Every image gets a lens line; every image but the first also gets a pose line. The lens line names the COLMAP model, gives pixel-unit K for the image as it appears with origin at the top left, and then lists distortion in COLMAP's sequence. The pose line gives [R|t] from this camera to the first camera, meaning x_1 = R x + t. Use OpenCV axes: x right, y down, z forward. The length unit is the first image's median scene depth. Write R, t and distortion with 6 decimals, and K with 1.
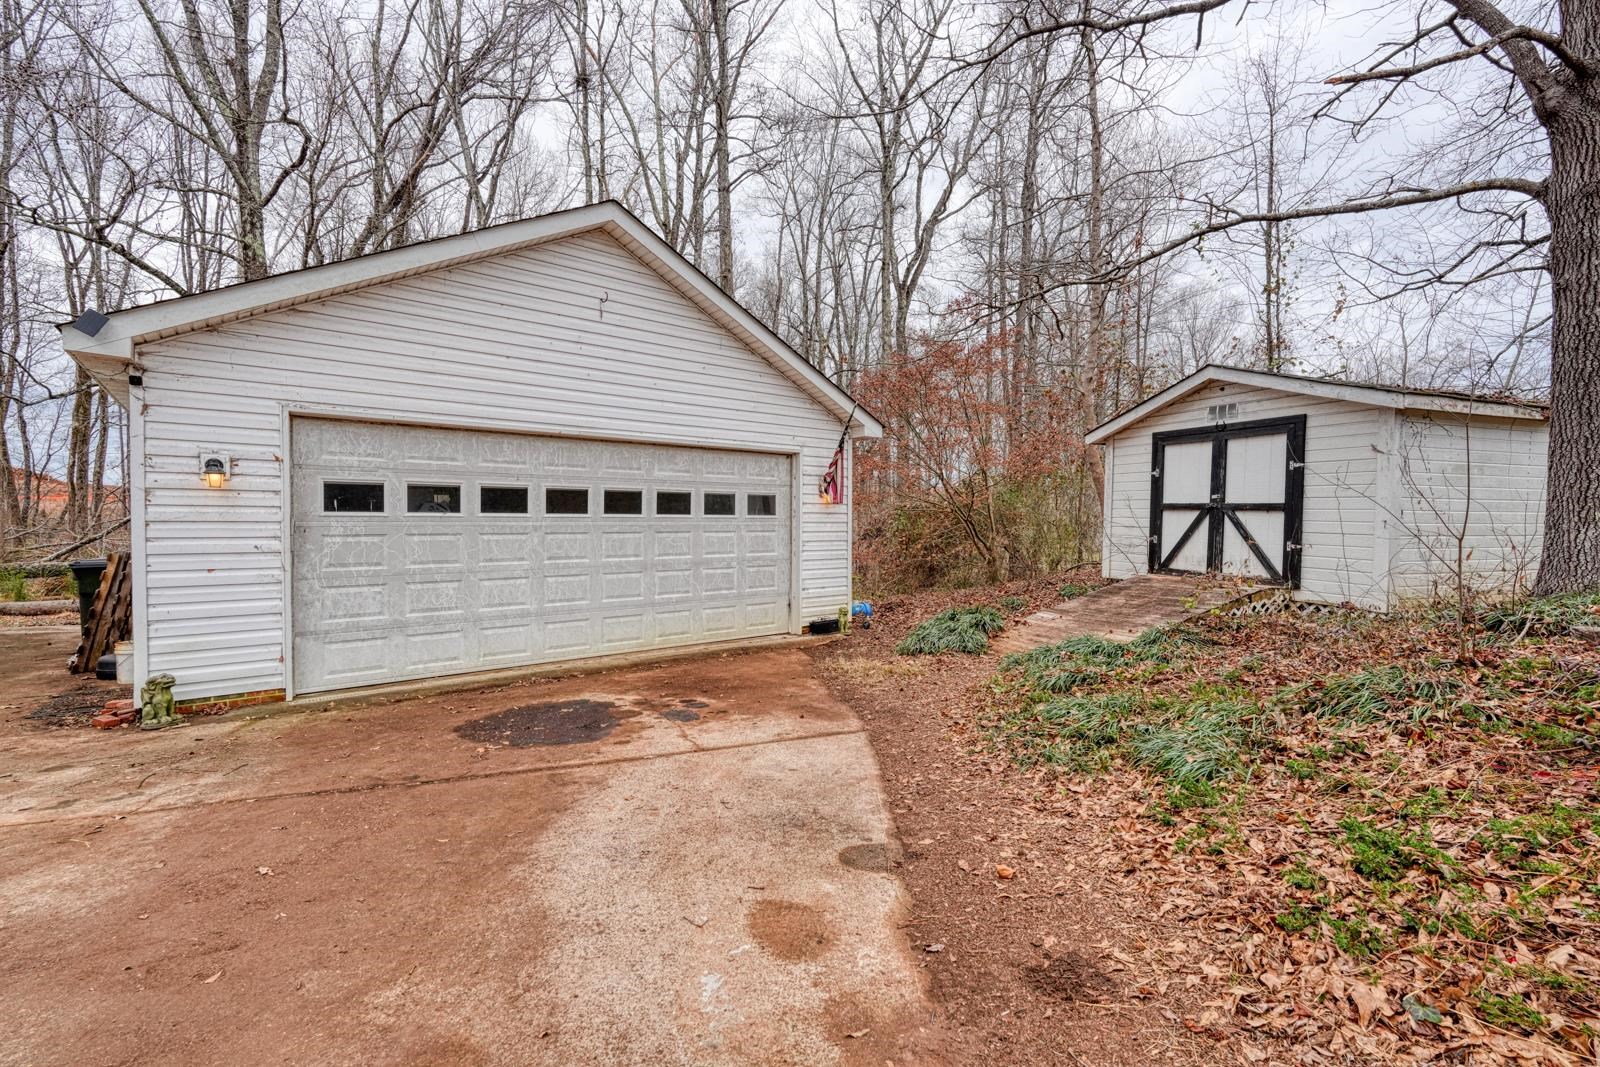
lens RADIAL K [[697.0, 0, 803.3], [0, 697.0, 534.2], [0, 0, 1]] dist [0.001887, 0.000394]
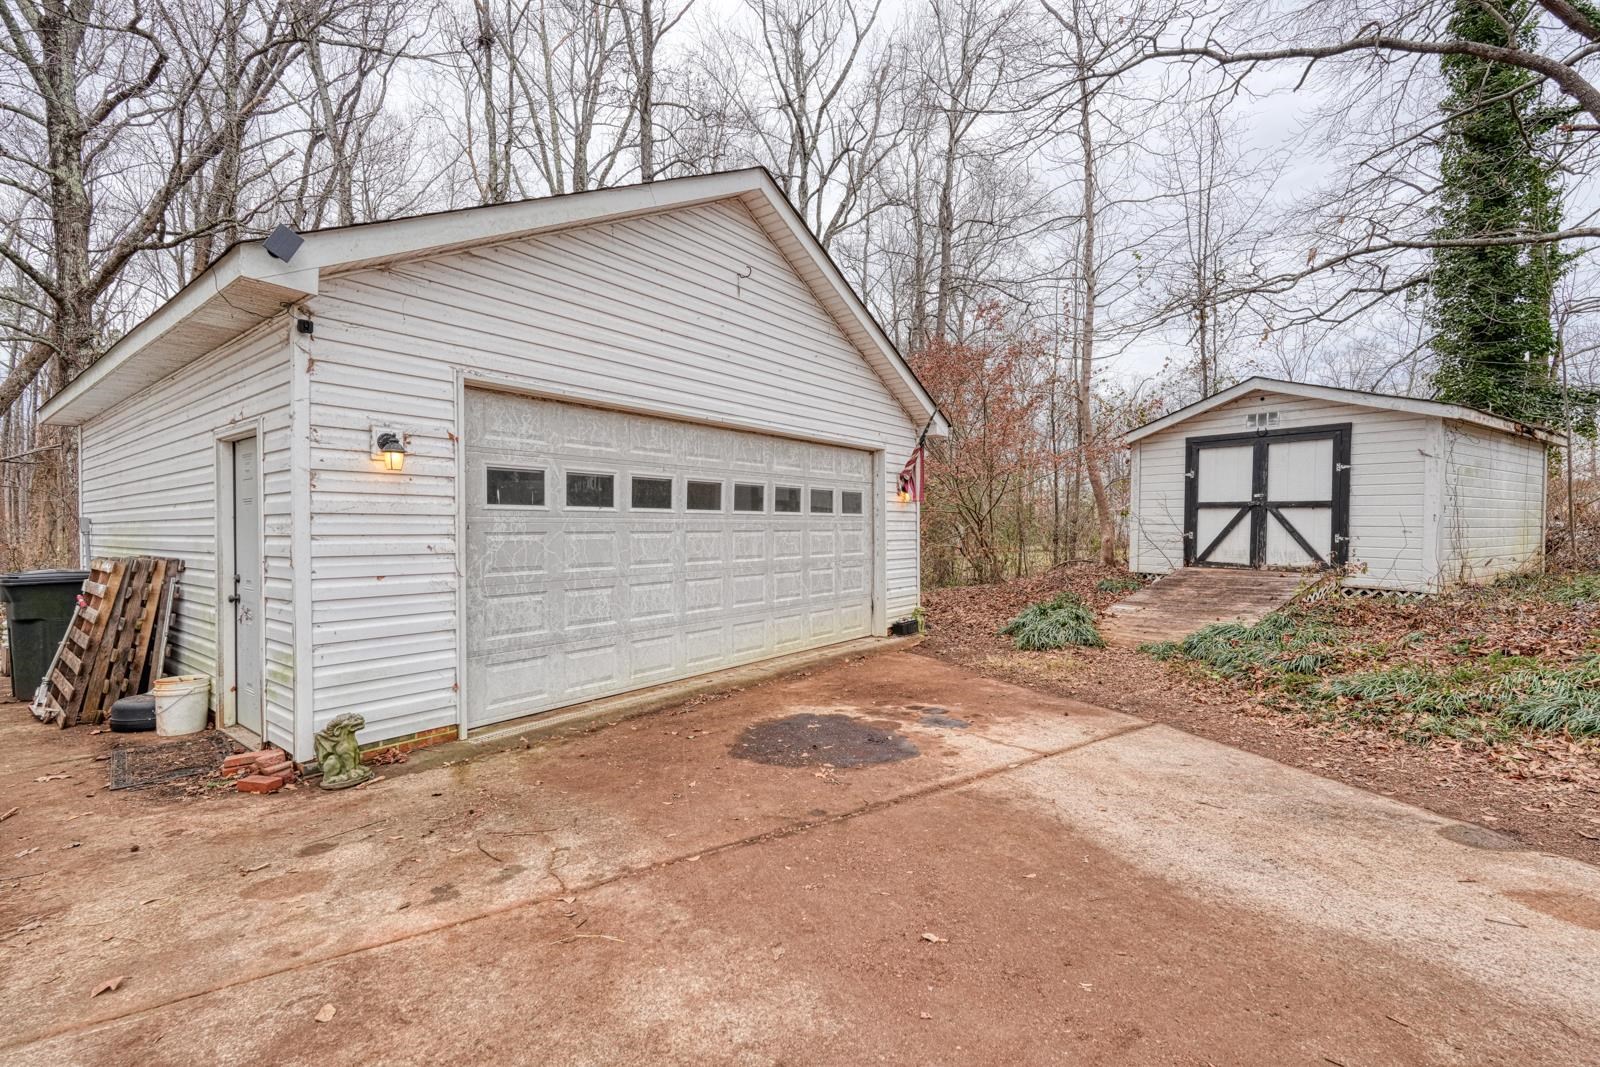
lens RADIAL K [[697.0, 0, 803.3], [0, 697.0, 534.2], [0, 0, 1]] dist [0.001887, 0.000394]
pose [[0.972704, -0.008357, 0.231897, -0.493574], [0.011000, 0.999888, -0.010107, 0.014508], [-0.231786, 0.012382, 0.972688, 0.117553]]
